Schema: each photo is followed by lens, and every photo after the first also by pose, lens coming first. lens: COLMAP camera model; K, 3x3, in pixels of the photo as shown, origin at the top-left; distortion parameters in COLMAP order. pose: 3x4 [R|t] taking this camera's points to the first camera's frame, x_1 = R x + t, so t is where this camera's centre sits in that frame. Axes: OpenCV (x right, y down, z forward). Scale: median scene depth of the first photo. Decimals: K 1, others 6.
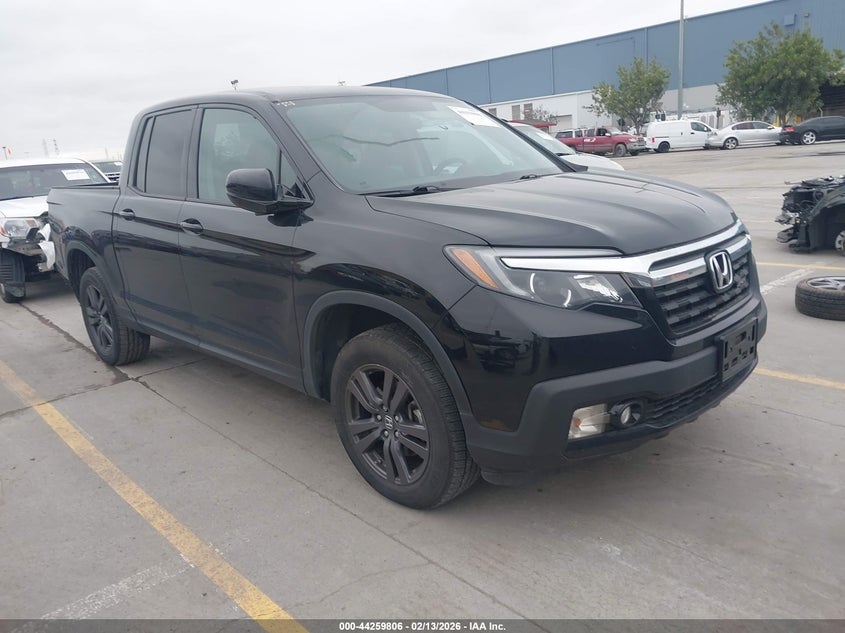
lens RADIAL K [[679.3, 0, 437.1], [0, 679.3, 316.1], [0, 0, 1]] dist [-0.000177, 0.004488]
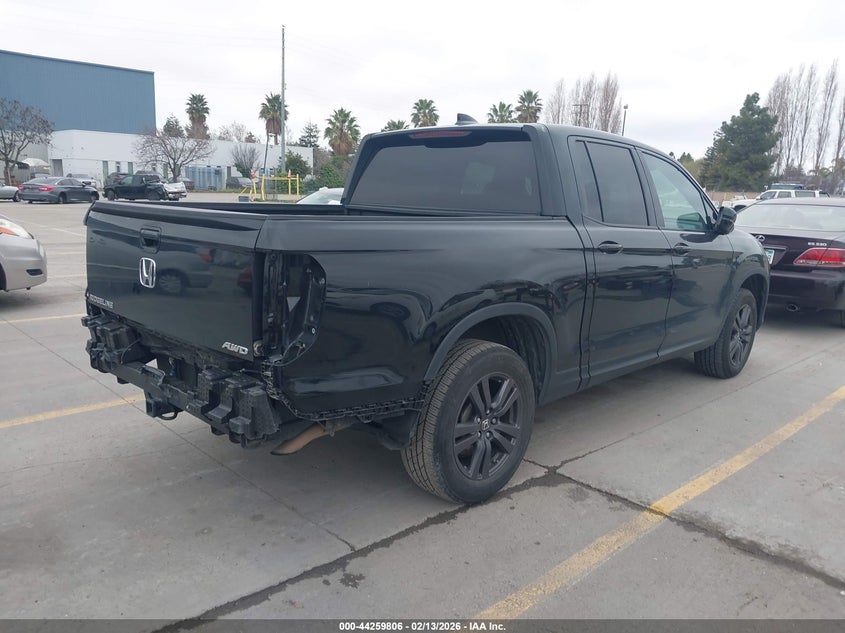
lens RADIAL K [[679.3, 0, 437.1], [0, 679.3, 316.1], [0, 0, 1]] dist [-0.000177, 0.004488]
pose [[-0.042654, -0.140863, 0.989110, -1.349352], [0.198937, 0.968989, 0.146577, -0.241376], [-0.979084, 0.203022, -0.013309, 1.278985]]
